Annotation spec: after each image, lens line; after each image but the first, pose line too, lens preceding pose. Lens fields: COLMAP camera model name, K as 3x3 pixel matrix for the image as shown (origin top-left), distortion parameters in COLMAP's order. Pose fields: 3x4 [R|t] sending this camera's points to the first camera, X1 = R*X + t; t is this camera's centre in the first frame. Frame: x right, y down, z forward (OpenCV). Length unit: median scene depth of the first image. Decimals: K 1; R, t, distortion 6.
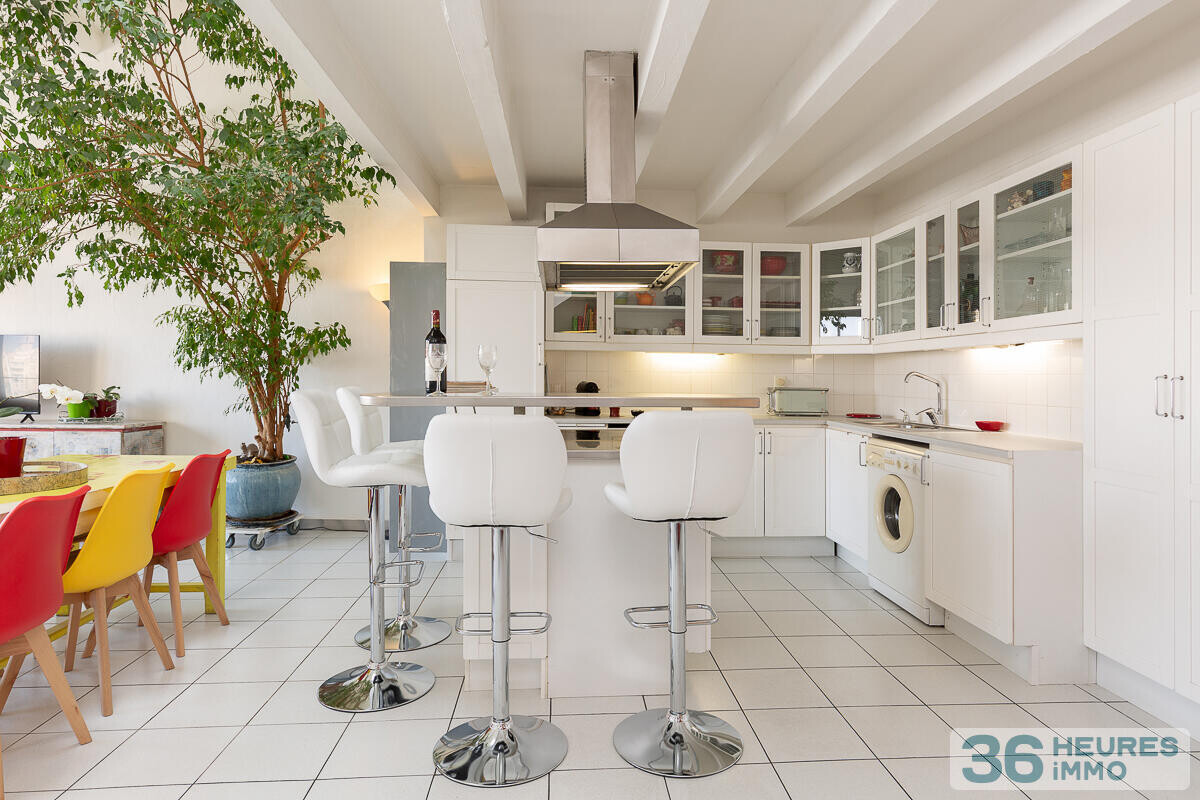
lens RADIAL K [[697.2, 0, 595.9], [0, 697.2, 368.1], [0, 0, 1]] dist [0.017551, -0.000417]
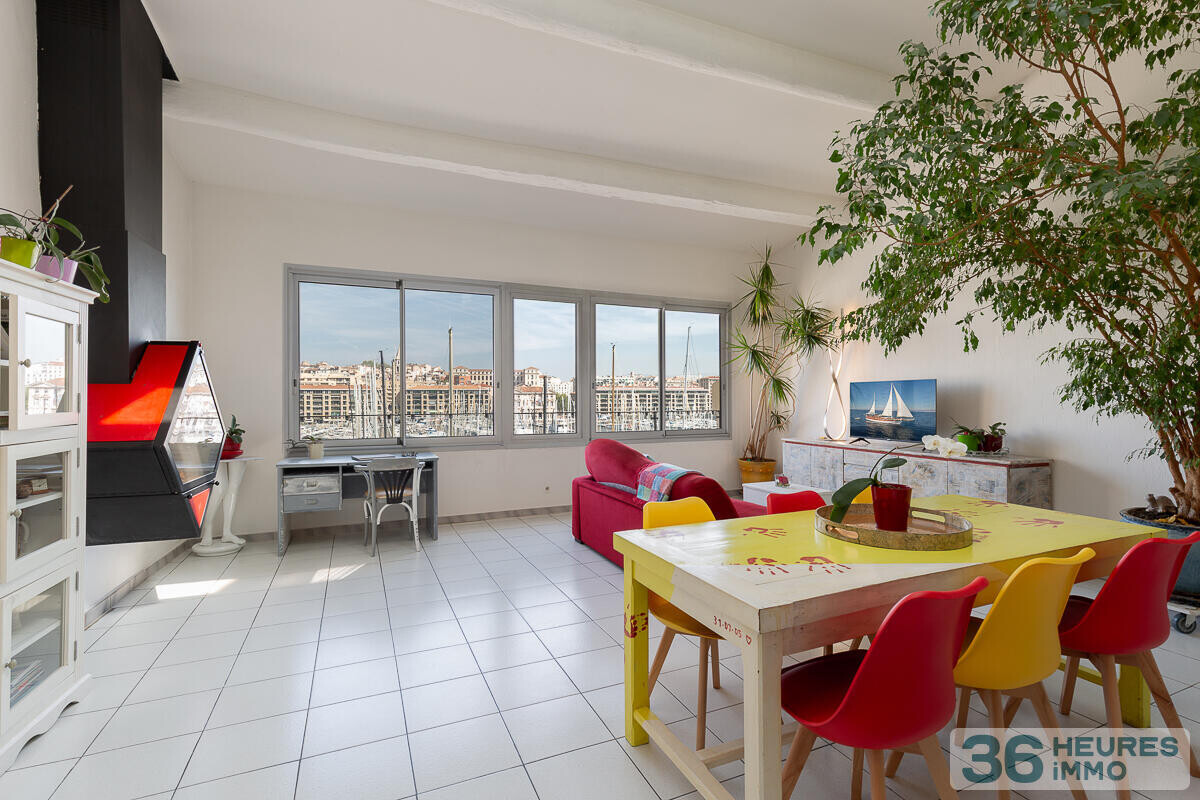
lens RADIAL K [[552.8, 0, 600.0], [0, 552.8, 400.0], [0, 0, 1]] dist [0.002278, 0.000574]
pose [[0.369434, 0.002661, -0.929253, -0.140356], [0.009576, 0.999932, 0.006670, -0.019549], [0.929208, -0.011363, 0.369383, 0.142532]]
